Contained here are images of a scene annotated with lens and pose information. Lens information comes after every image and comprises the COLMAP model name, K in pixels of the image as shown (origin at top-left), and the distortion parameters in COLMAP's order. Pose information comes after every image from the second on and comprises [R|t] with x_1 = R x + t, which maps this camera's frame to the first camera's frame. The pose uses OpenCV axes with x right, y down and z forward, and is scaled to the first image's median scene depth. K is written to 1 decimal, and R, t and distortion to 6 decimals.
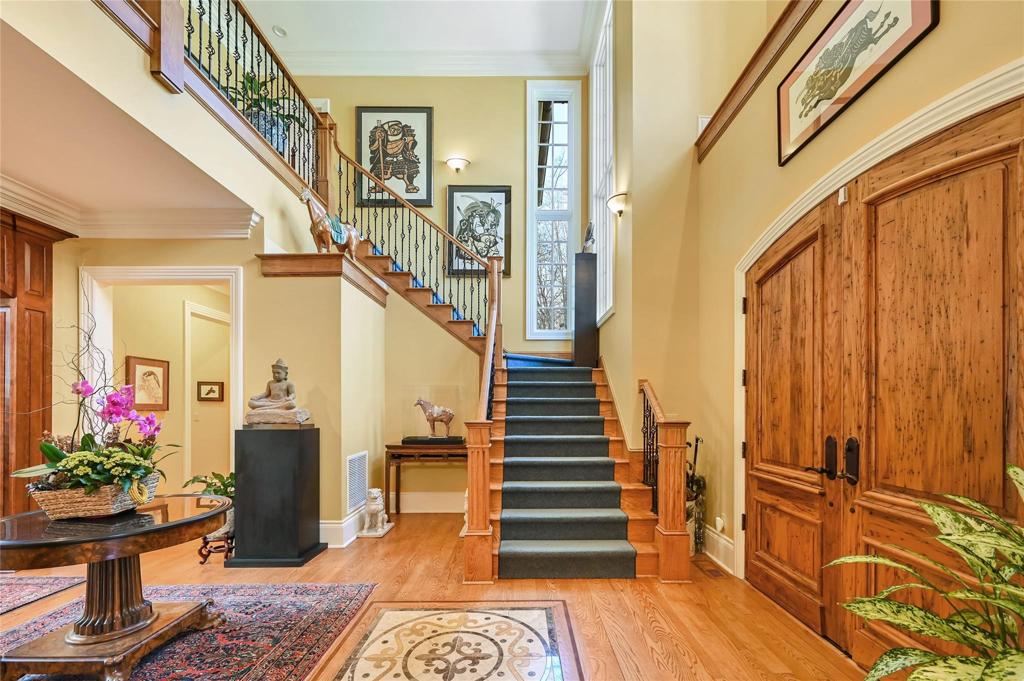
lens RADIAL K [[419.4, 0, 515.4], [0, 419.4, 408.1], [0, 0, 1]] dist [-0.003483, -0.000212]
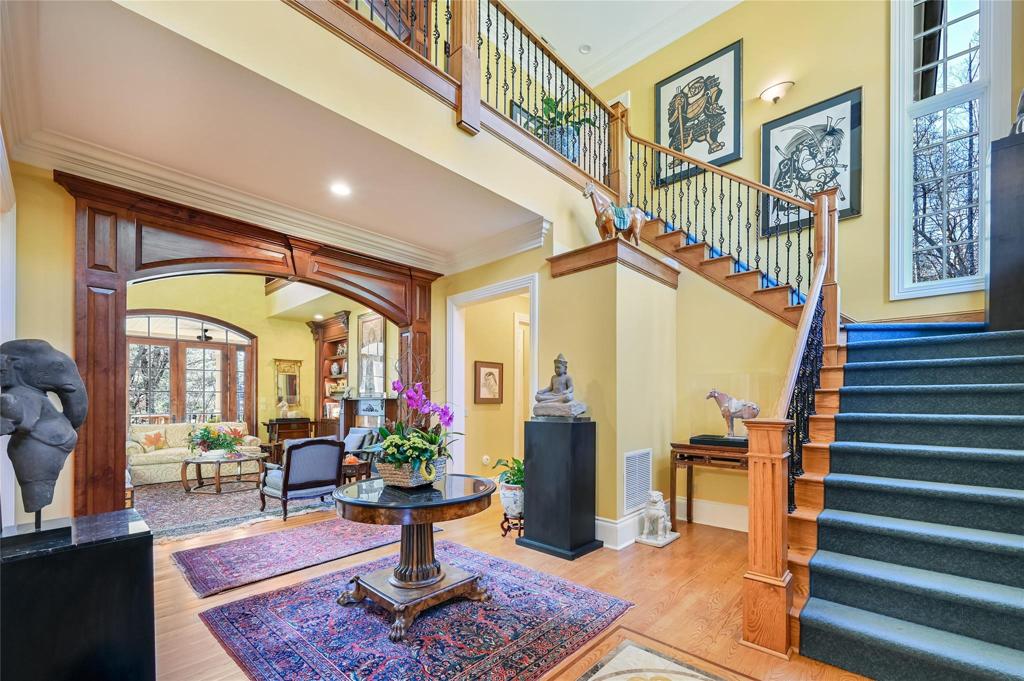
lens RADIAL K [[419.4, 0, 530.6], [0, 419.4, 400.9], [0, 0, 1]] dist [-0.003483, -0.000212]
pose [[0.744941, -0.000316, -0.667130, 0.067434], [-0.000355, 1.000000, -0.000870, -0.000165], [0.667130, 0.000885, 0.744940, 0.161877]]
